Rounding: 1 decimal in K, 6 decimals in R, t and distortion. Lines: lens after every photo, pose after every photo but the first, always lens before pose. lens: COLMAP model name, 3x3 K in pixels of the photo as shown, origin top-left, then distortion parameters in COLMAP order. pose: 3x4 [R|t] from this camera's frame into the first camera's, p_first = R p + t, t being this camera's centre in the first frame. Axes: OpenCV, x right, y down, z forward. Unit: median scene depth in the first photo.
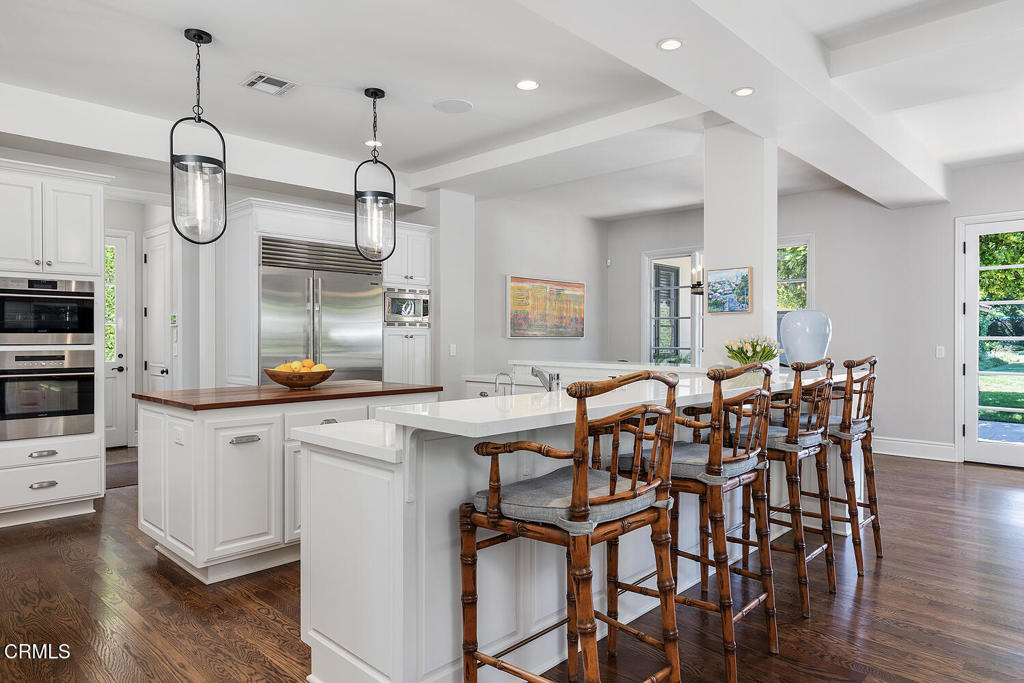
lens RADIAL K [[644.7, 0, 512.0], [0, 644.7, 341.5], [0, 0, 1]] dist [0.007042, 0.002610]
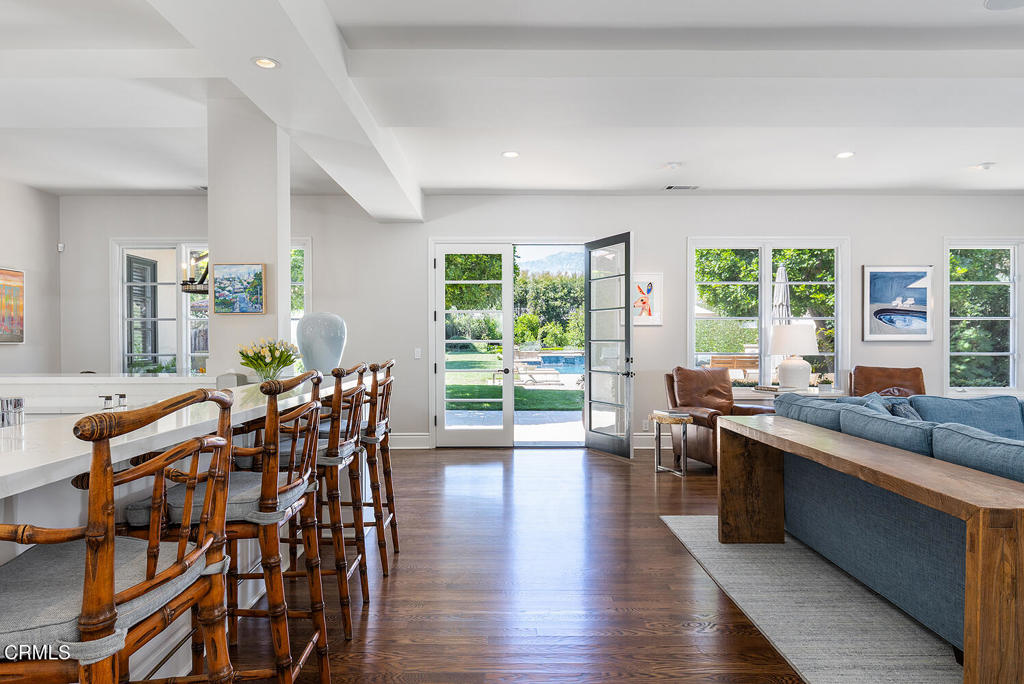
lens RADIAL K [[638.7, 0, 504.5], [0, 638.7, 347.4], [0, 0, 1]] dist [0.002221, 0.000357]
pose [[0.712939, -0.011584, 0.701130, -0.023629], [0.009811, 0.999930, 0.006544, -0.000855], [-0.701157, 0.002213, 0.713003, 0.145993]]
